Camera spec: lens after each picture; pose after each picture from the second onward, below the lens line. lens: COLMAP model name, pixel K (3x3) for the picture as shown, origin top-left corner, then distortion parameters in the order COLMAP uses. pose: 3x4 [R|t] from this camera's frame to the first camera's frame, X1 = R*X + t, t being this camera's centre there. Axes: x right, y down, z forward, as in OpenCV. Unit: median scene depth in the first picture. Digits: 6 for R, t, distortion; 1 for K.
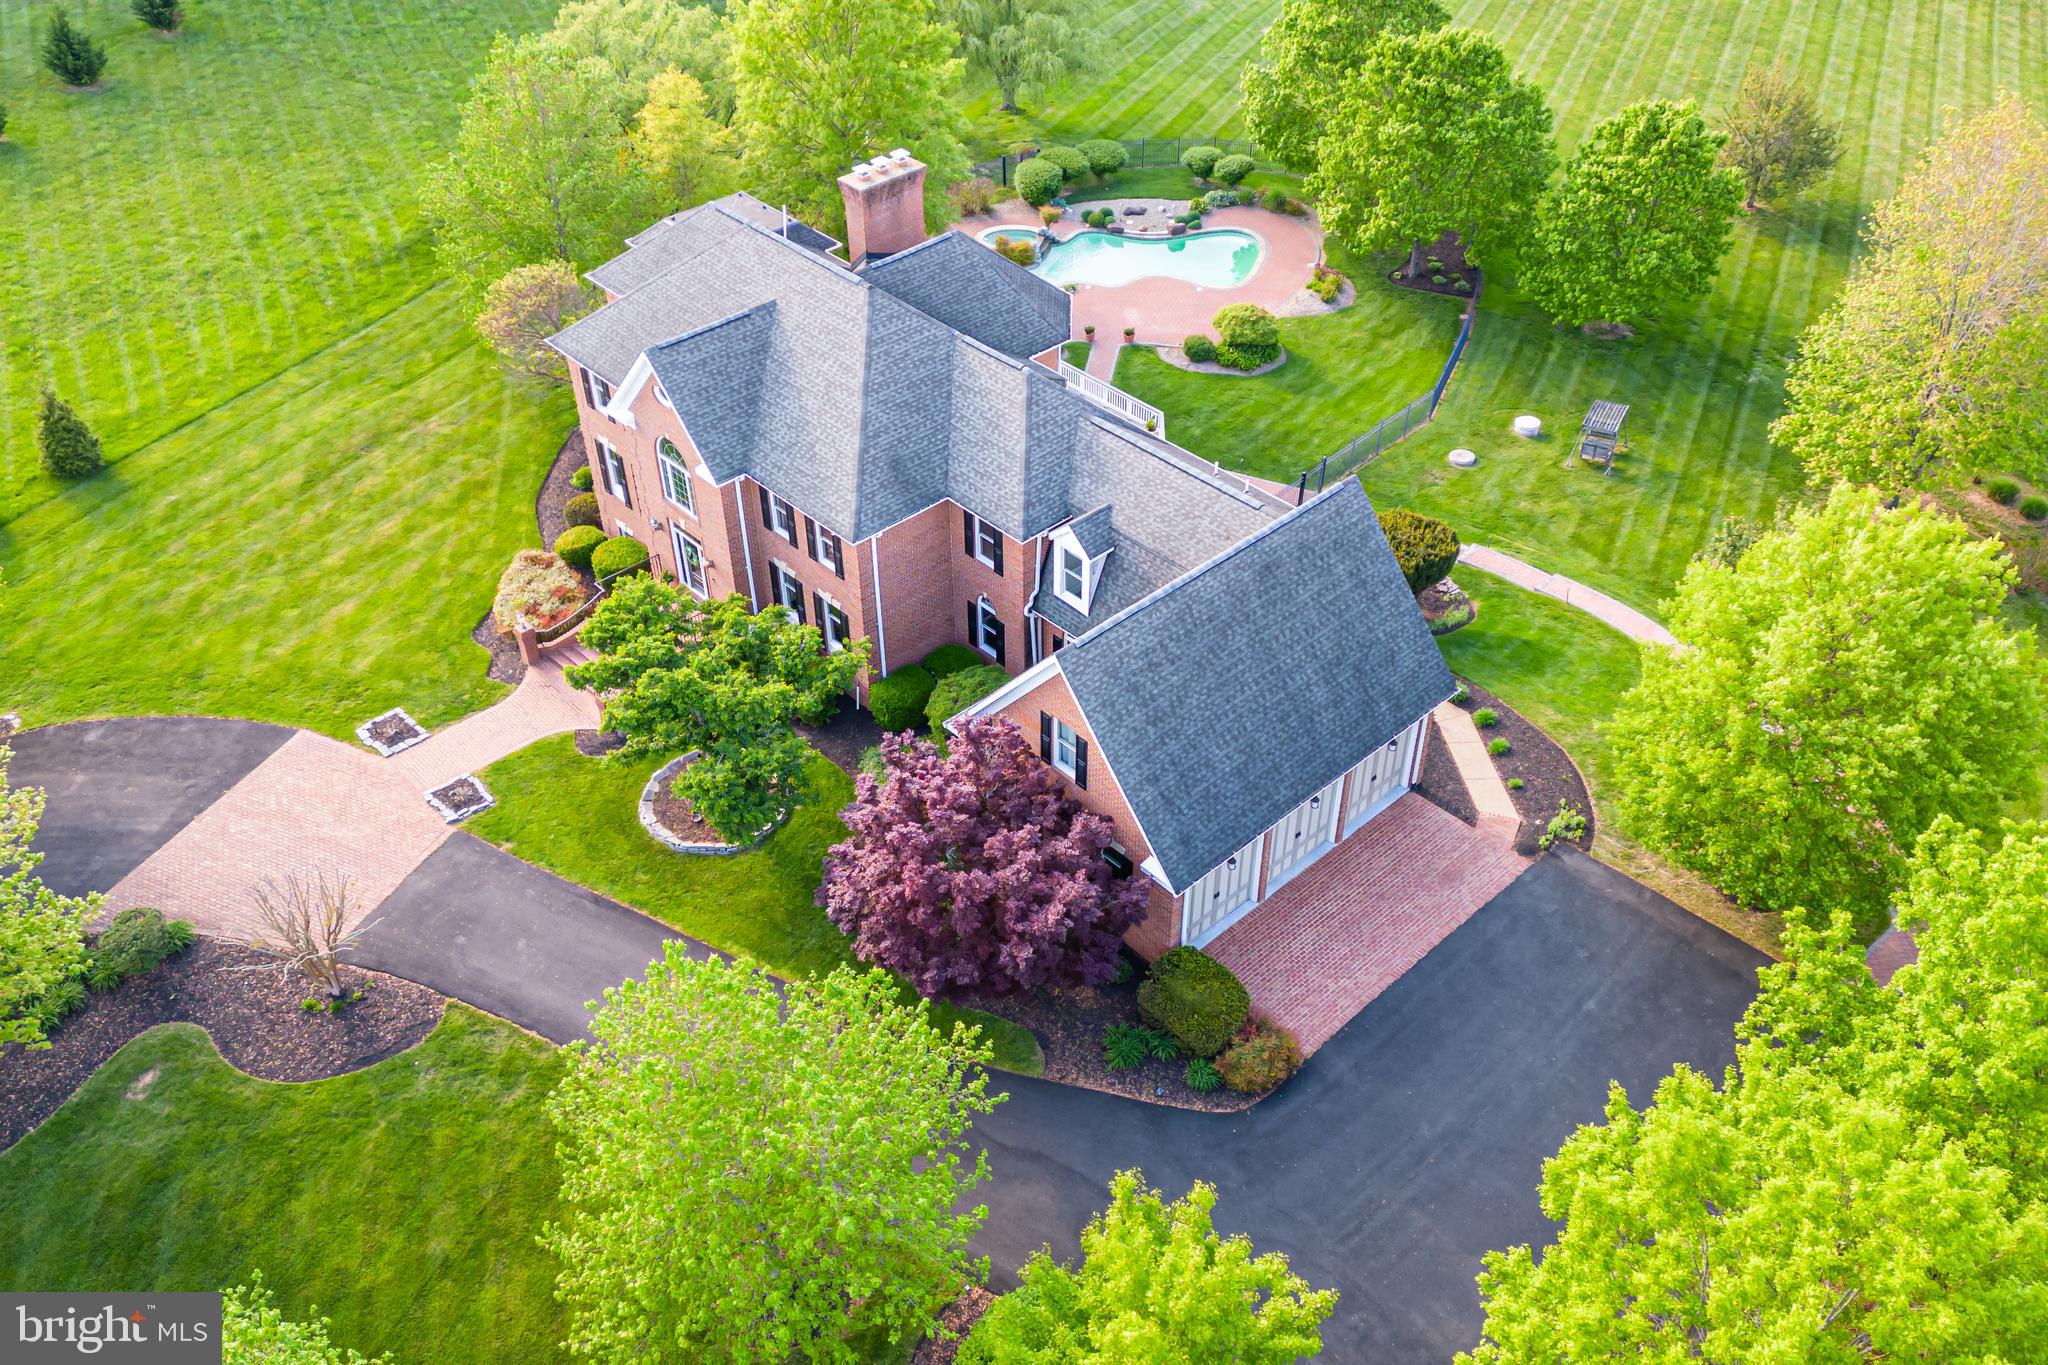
lens RADIAL K [[1681.8, 0, 1034.1], [0, 1681.8, 645.3], [0, 0, 1]] dist [0.074283, -0.093134]
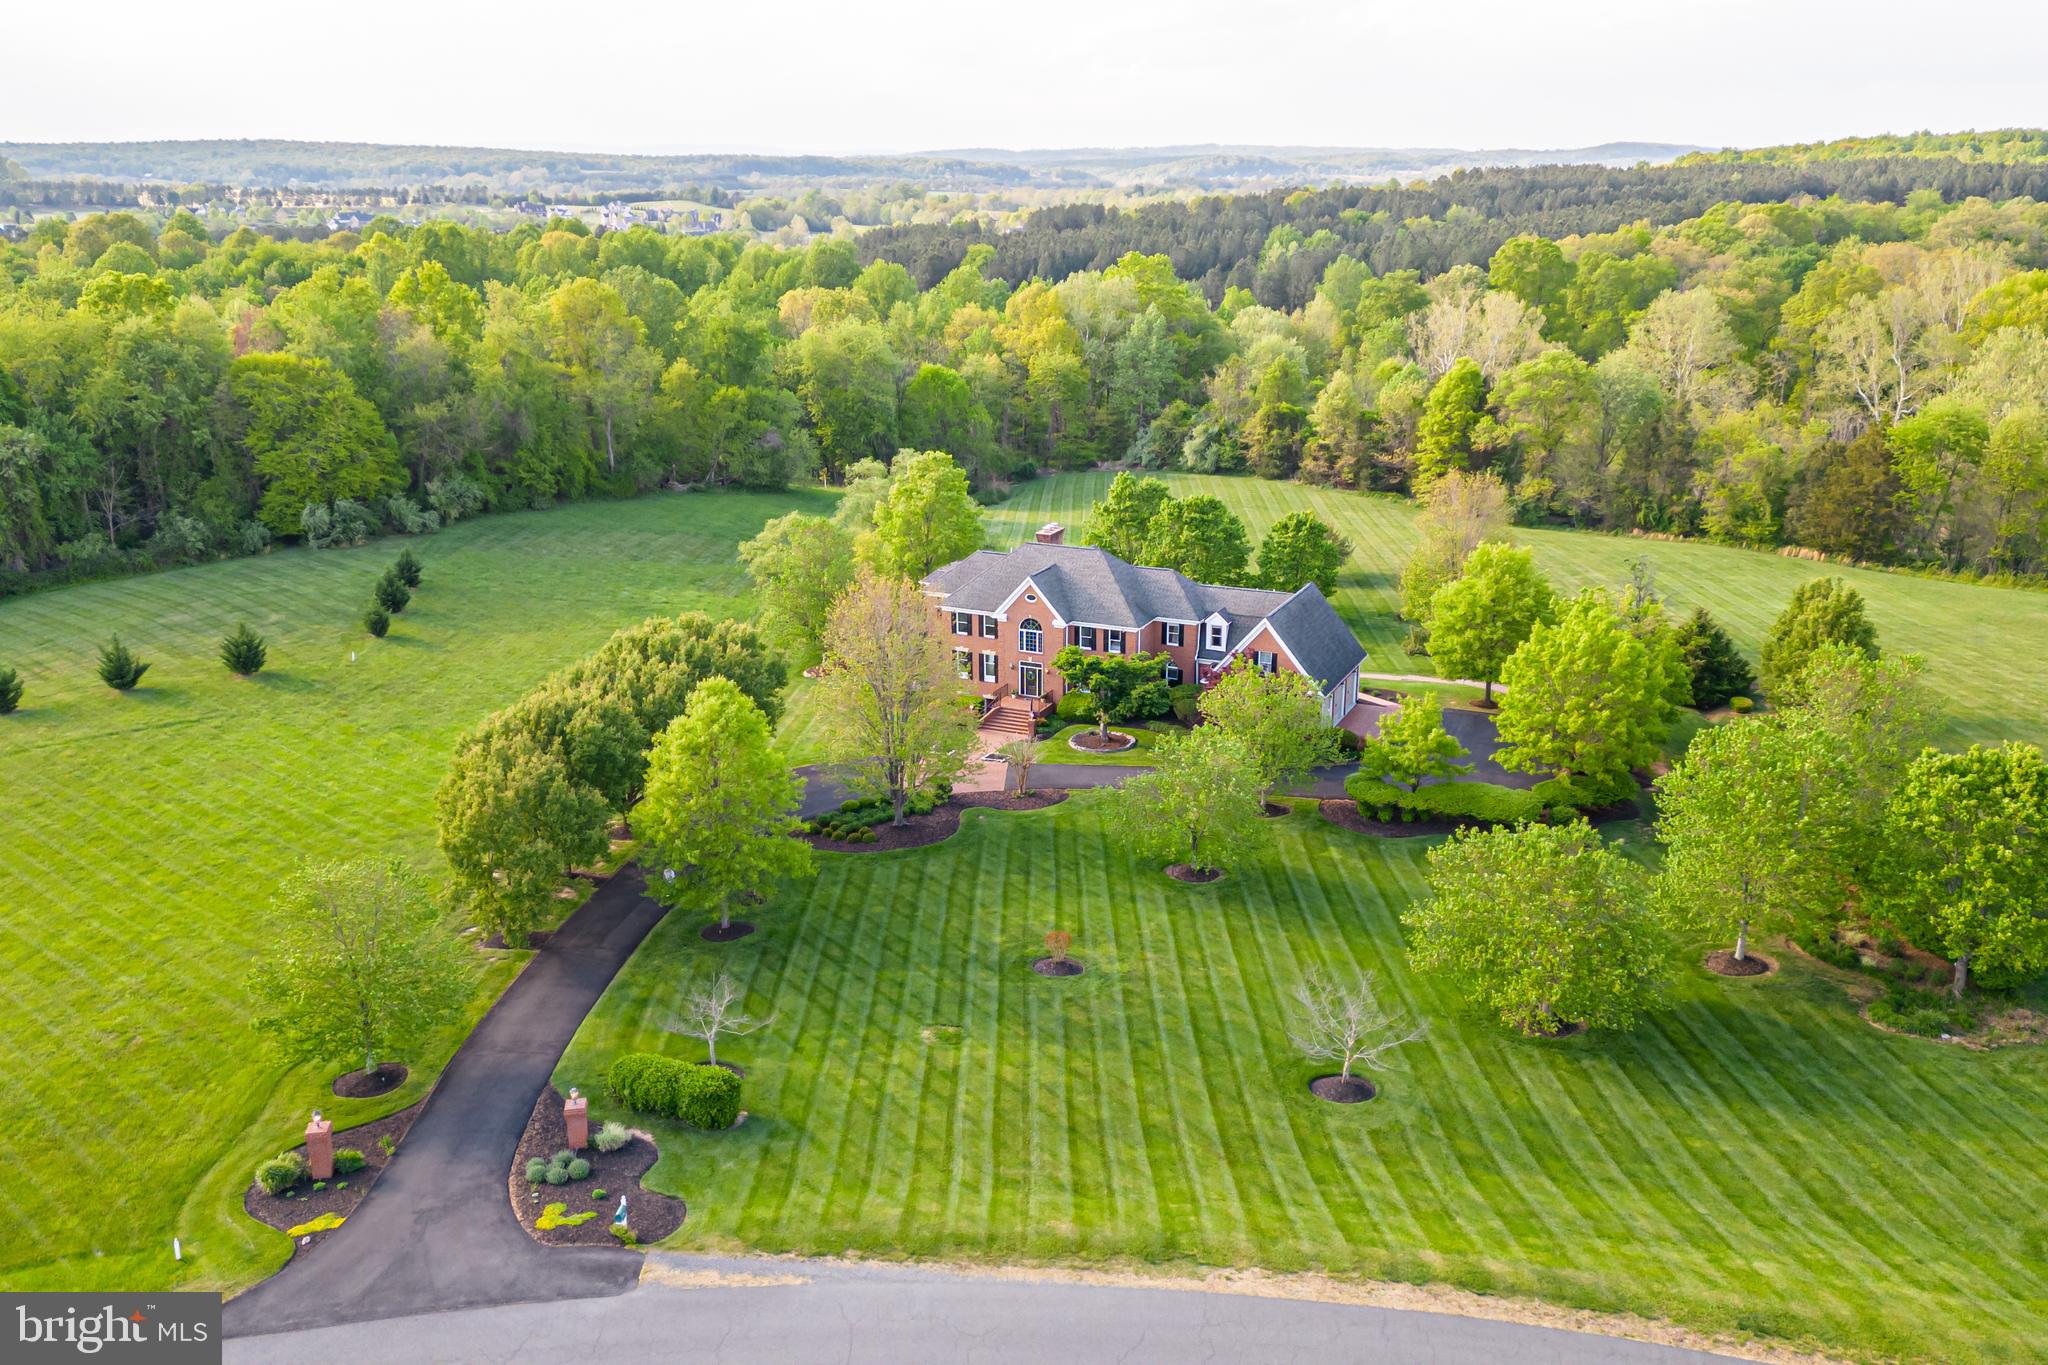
lens RADIAL K [[1681.8, 0, 1034.1], [0, 1681.8, 645.3], [0, 0, 1]] dist [0.074283, -0.093134]
pose [[0.926988, -0.095954, 0.362611, -1.047409], [0.230461, 0.908433, -0.348766, 0.719295], [-0.295942, 0.406870, 0.864219, -0.986153]]
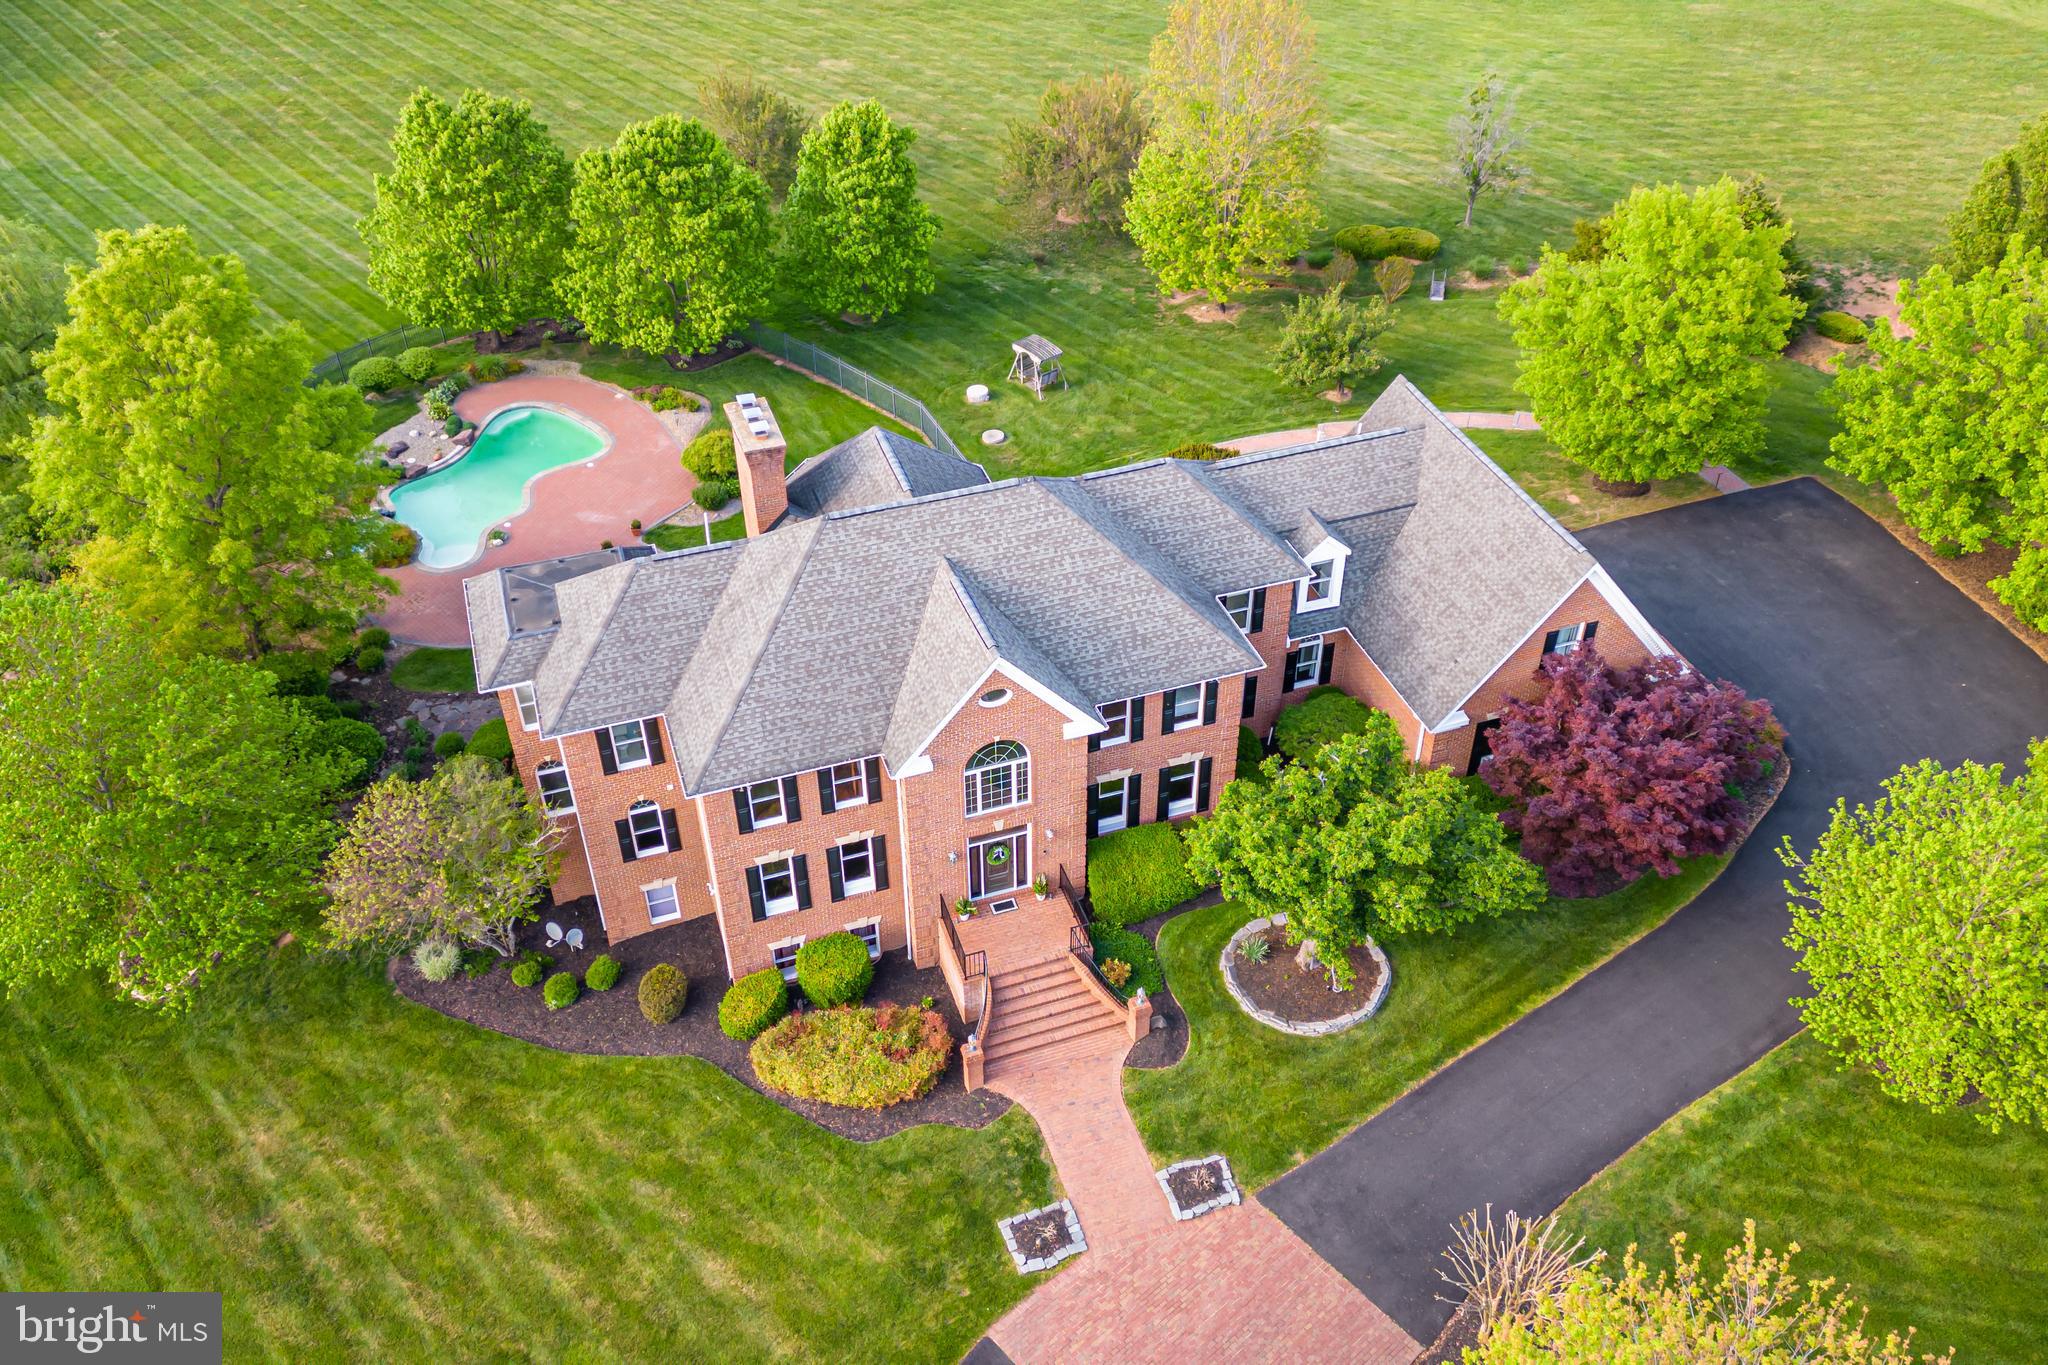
lens RADIAL K [[1681.8, 0, 1034.1], [0, 1681.8, 645.3], [0, 0, 1]] dist [0.074283, -0.093134]
pose [[0.421676, -0.554816, 0.717195, -0.789938], [0.570529, 0.777104, 0.265717, -0.372234], [-0.704759, 0.297134, 0.644225, 0.413486]]
